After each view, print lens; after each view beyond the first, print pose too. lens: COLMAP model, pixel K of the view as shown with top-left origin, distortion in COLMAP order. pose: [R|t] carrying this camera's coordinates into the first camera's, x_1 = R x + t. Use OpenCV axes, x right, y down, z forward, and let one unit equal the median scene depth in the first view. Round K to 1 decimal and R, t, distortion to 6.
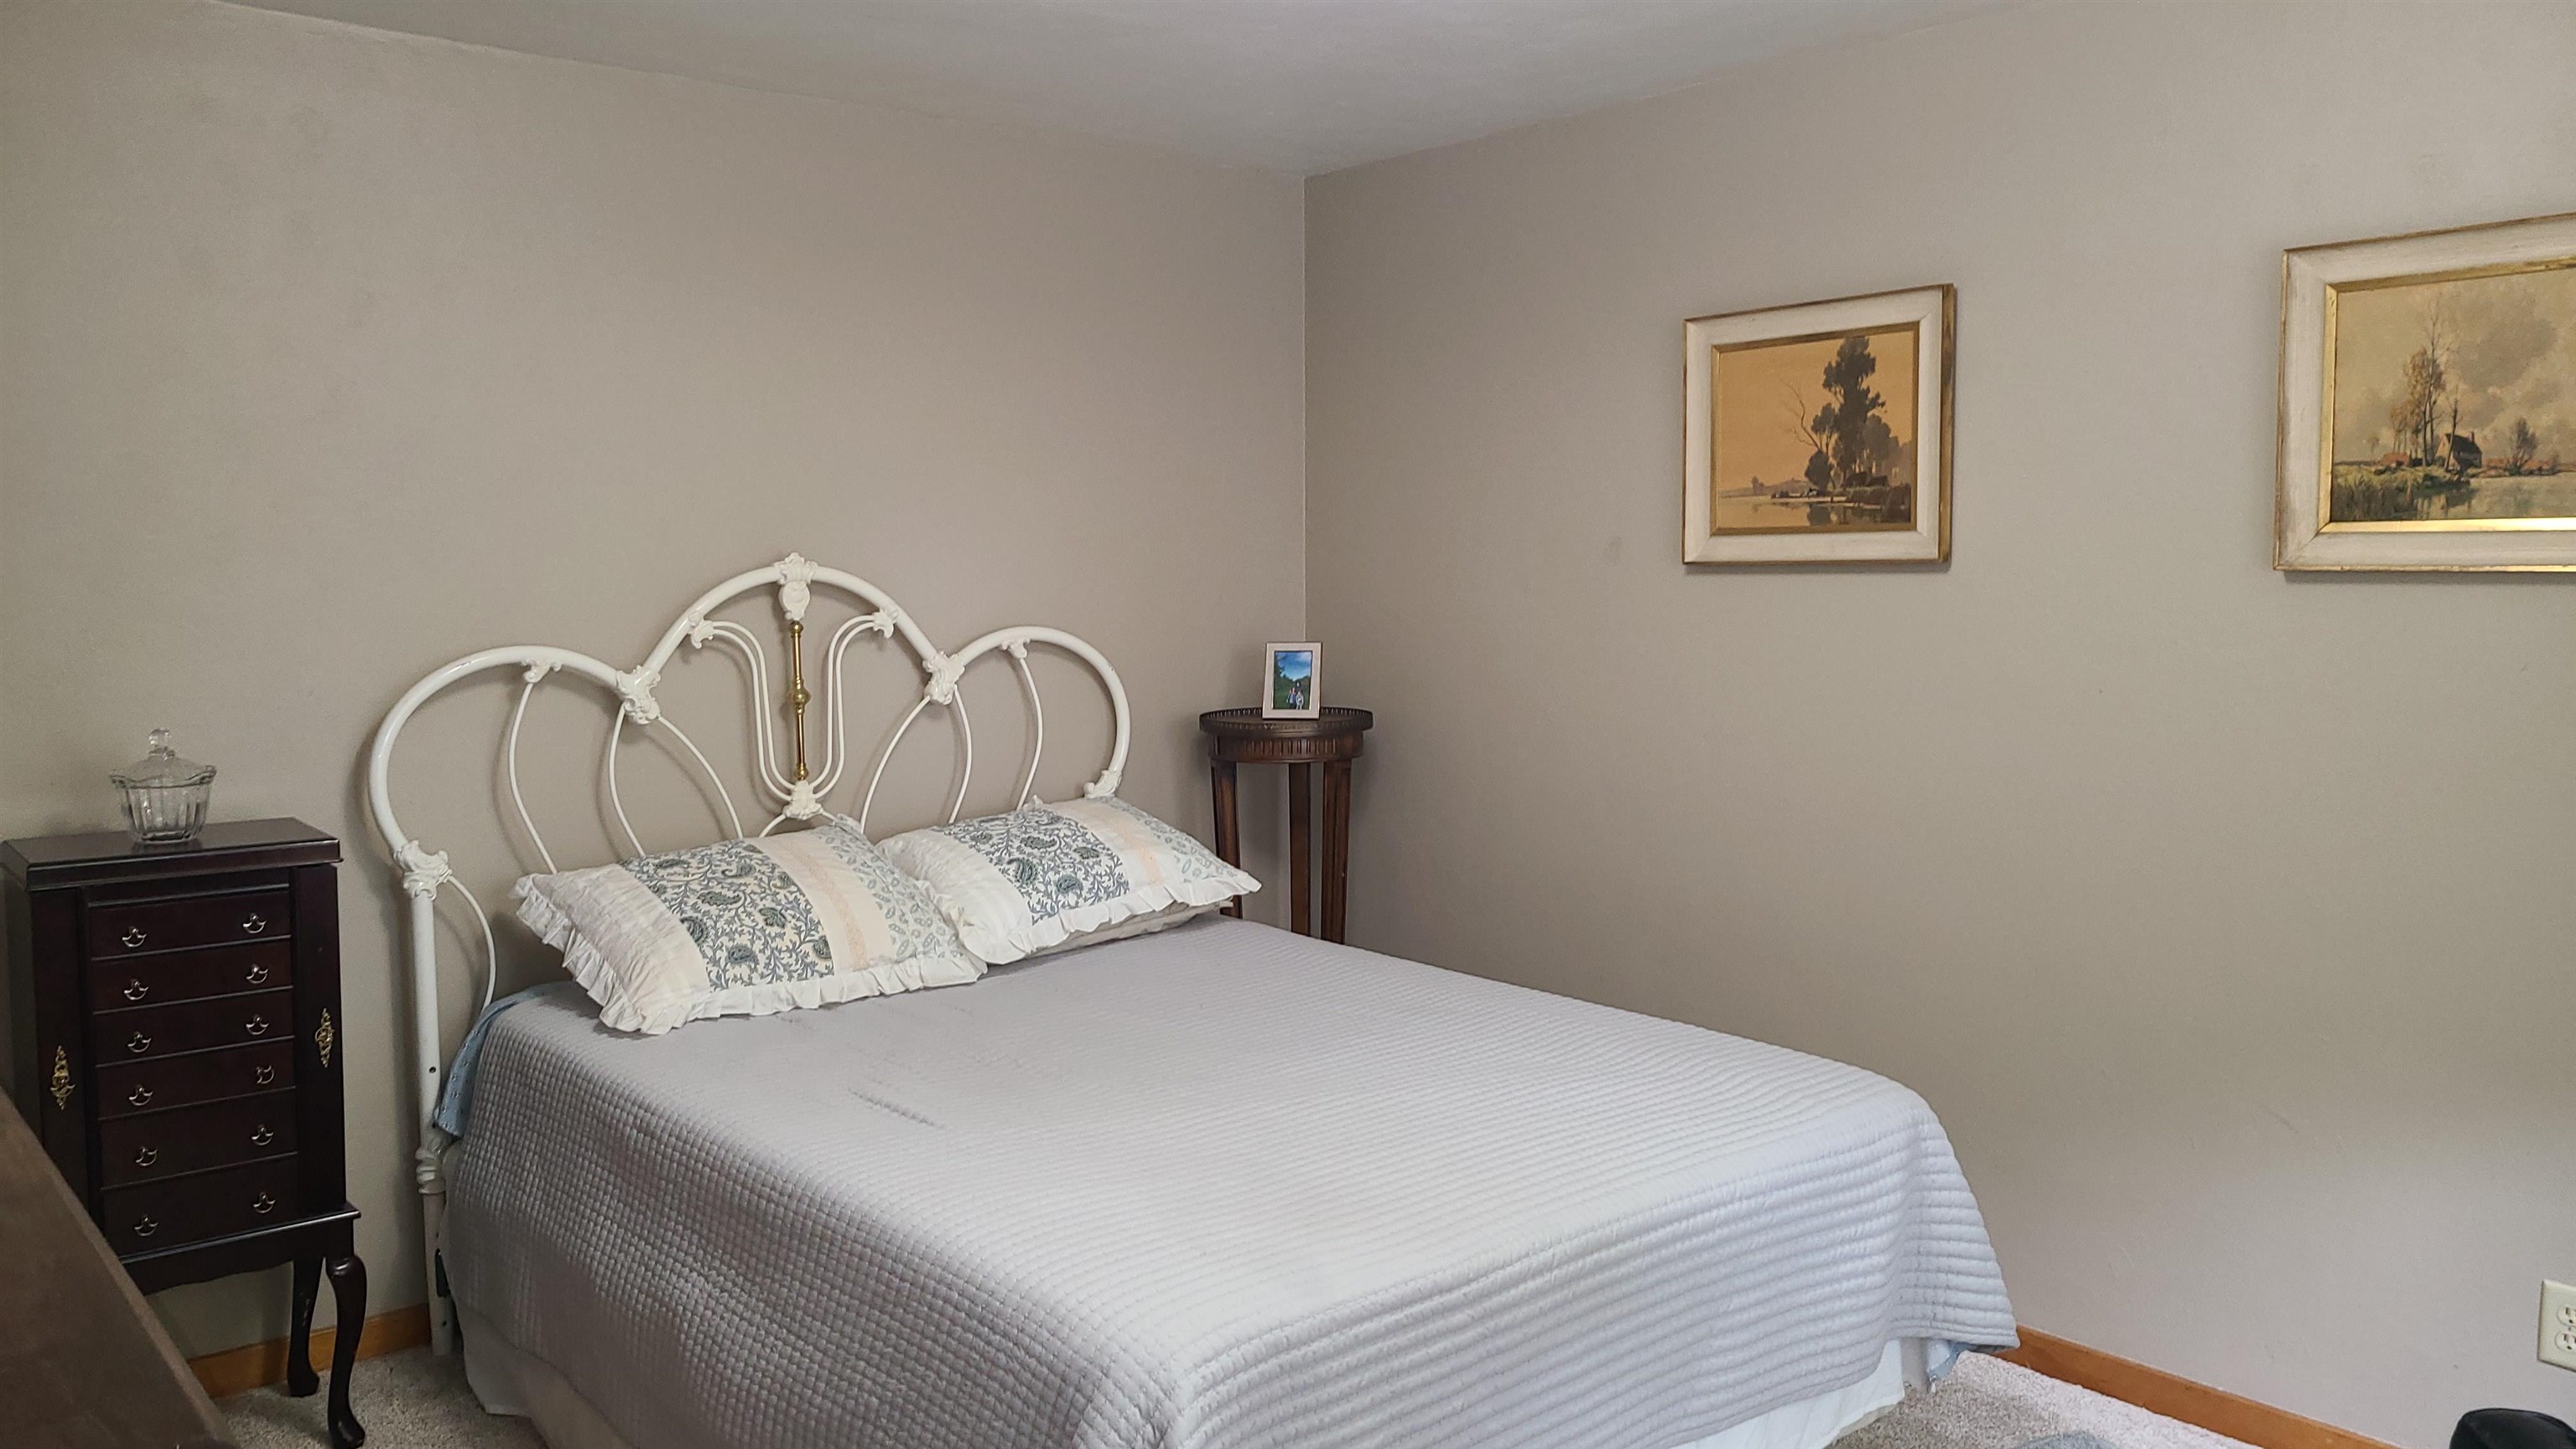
lens RADIAL K [[1956.6, 0, 1279.6], [0, 1956.6, 729.2], [0, 0, 1]] dist [0.000601, 0.001543]
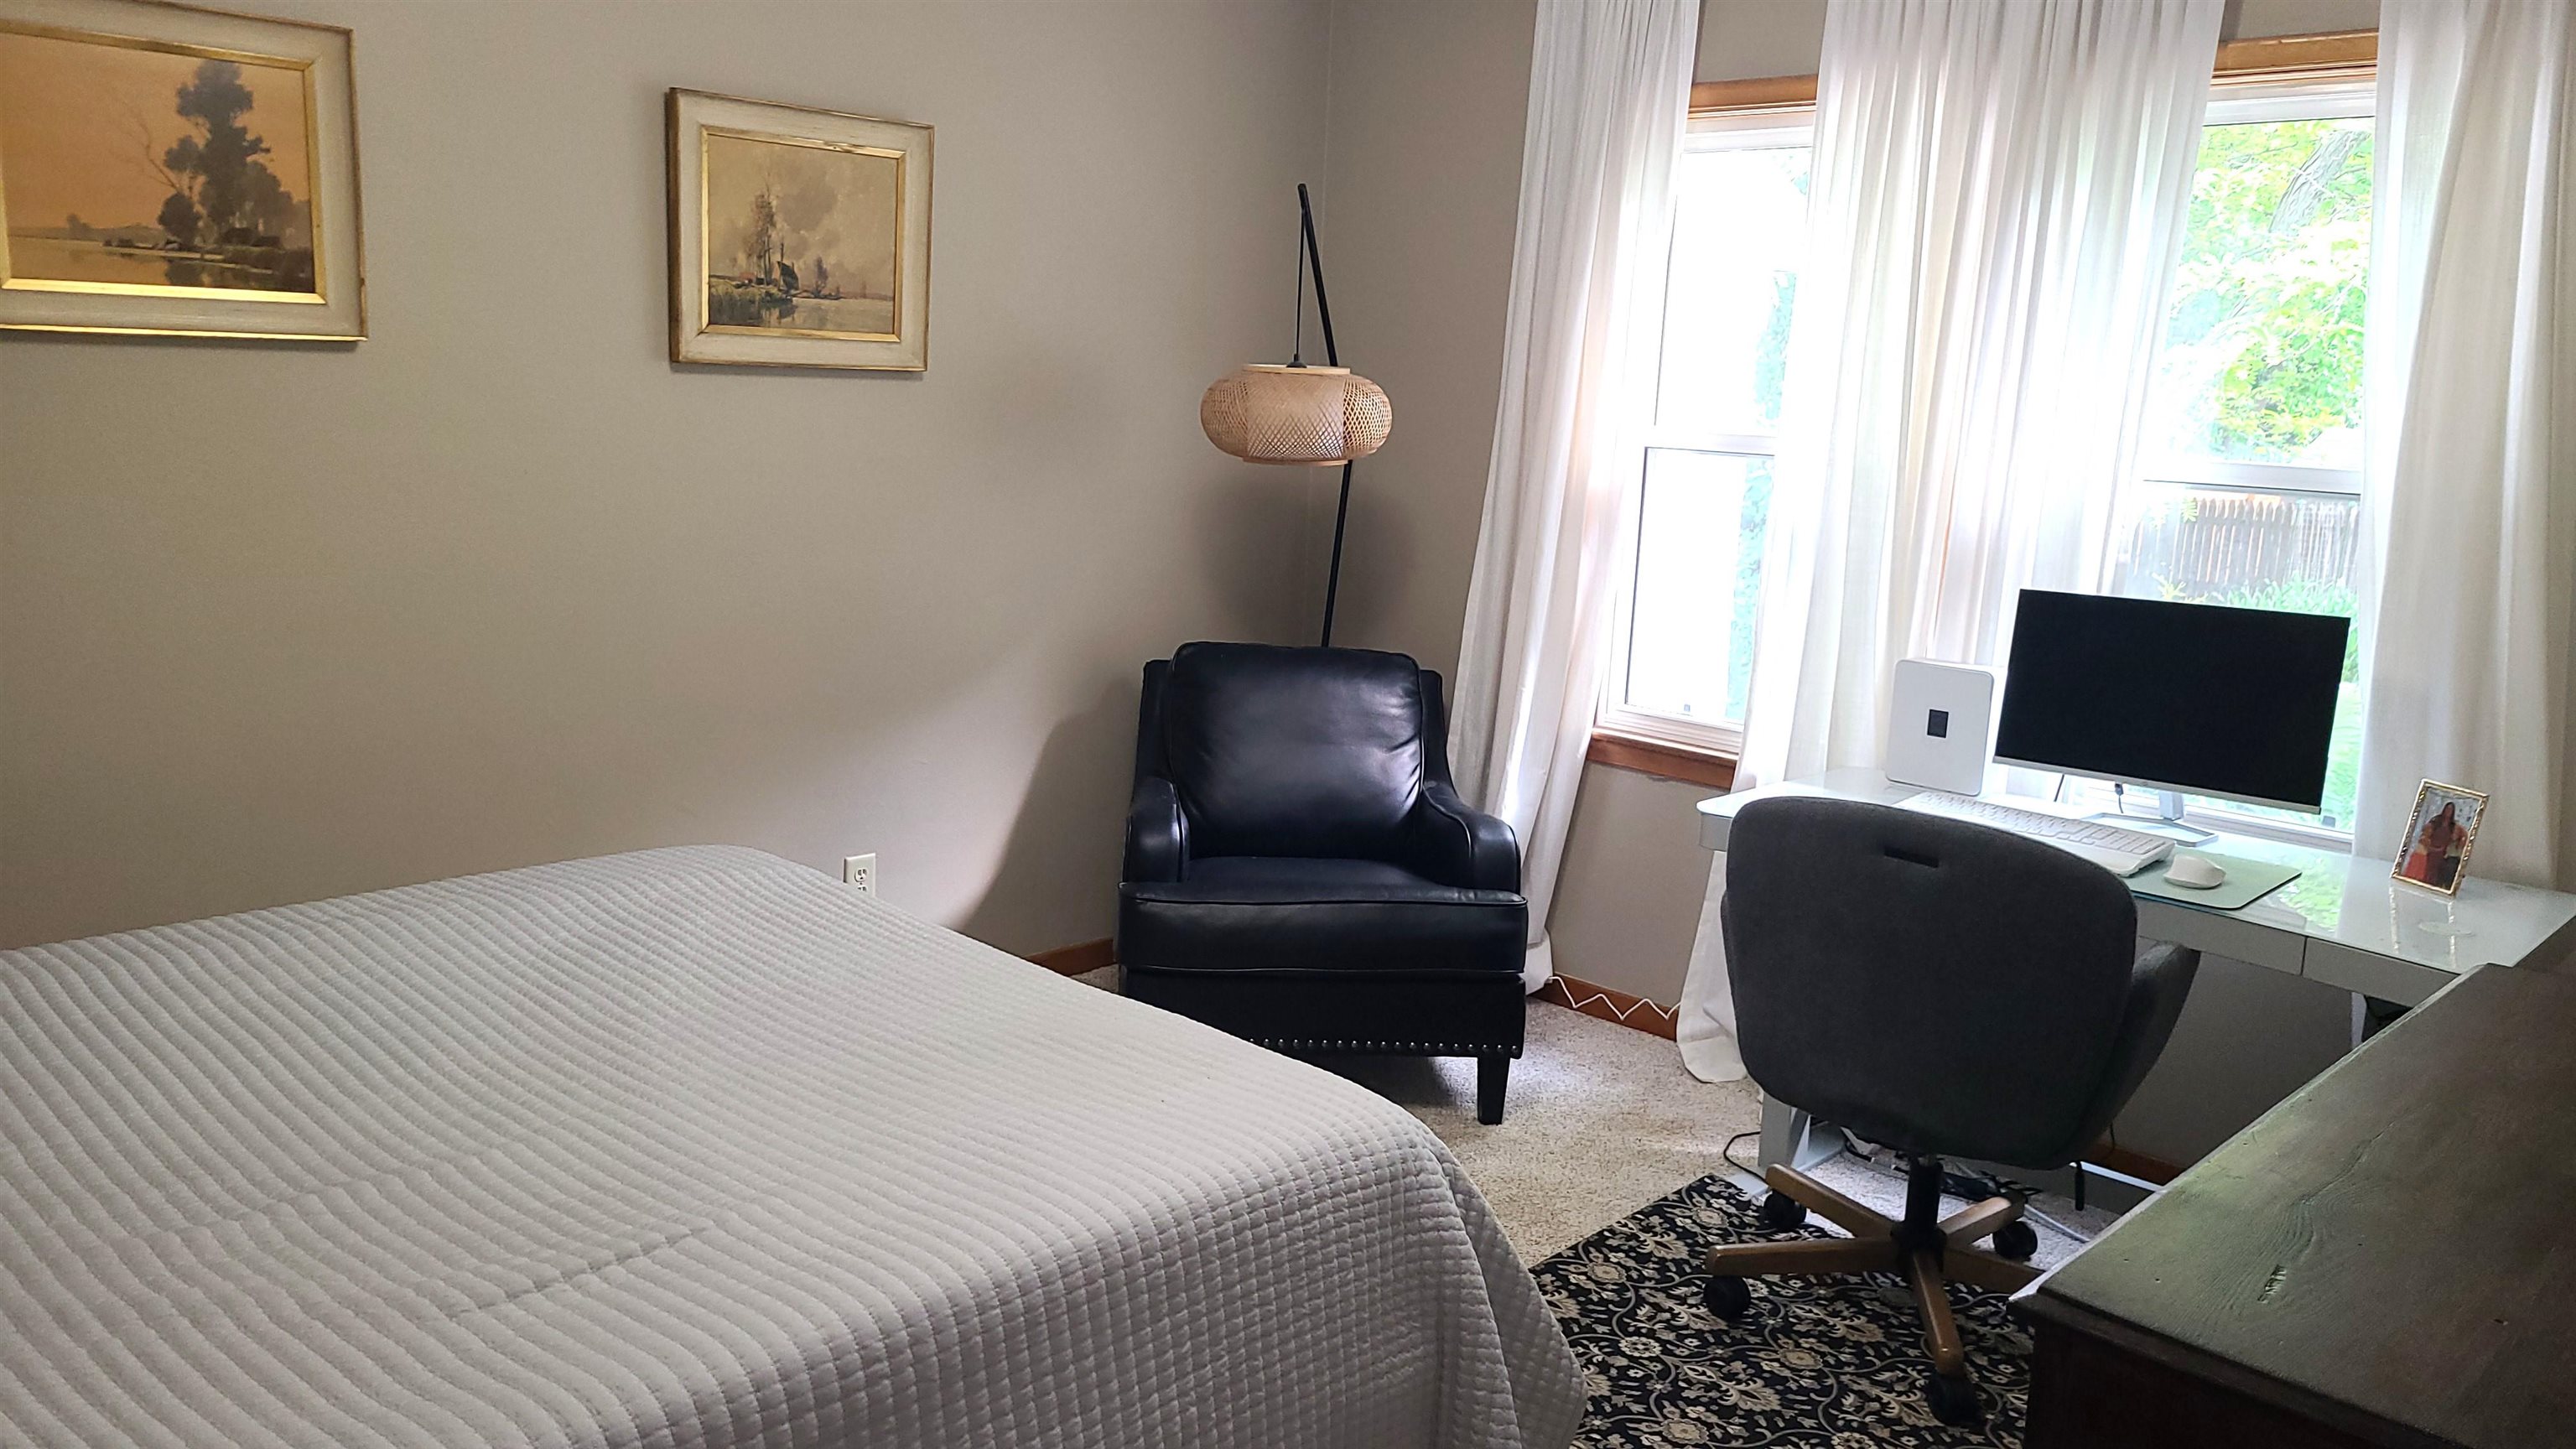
lens RADIAL K [[1956.6, 0, 1279.4], [0, 1956.6, 721.5], [0, 0, 1]] dist [0.000601, 0.001543]
pose [[-0.139107, -0.179434, 0.973885, -0.756974], [0.035022, 0.981940, 0.185921, -0.076751], [-0.989658, 0.059971, -0.130310, 0.820697]]
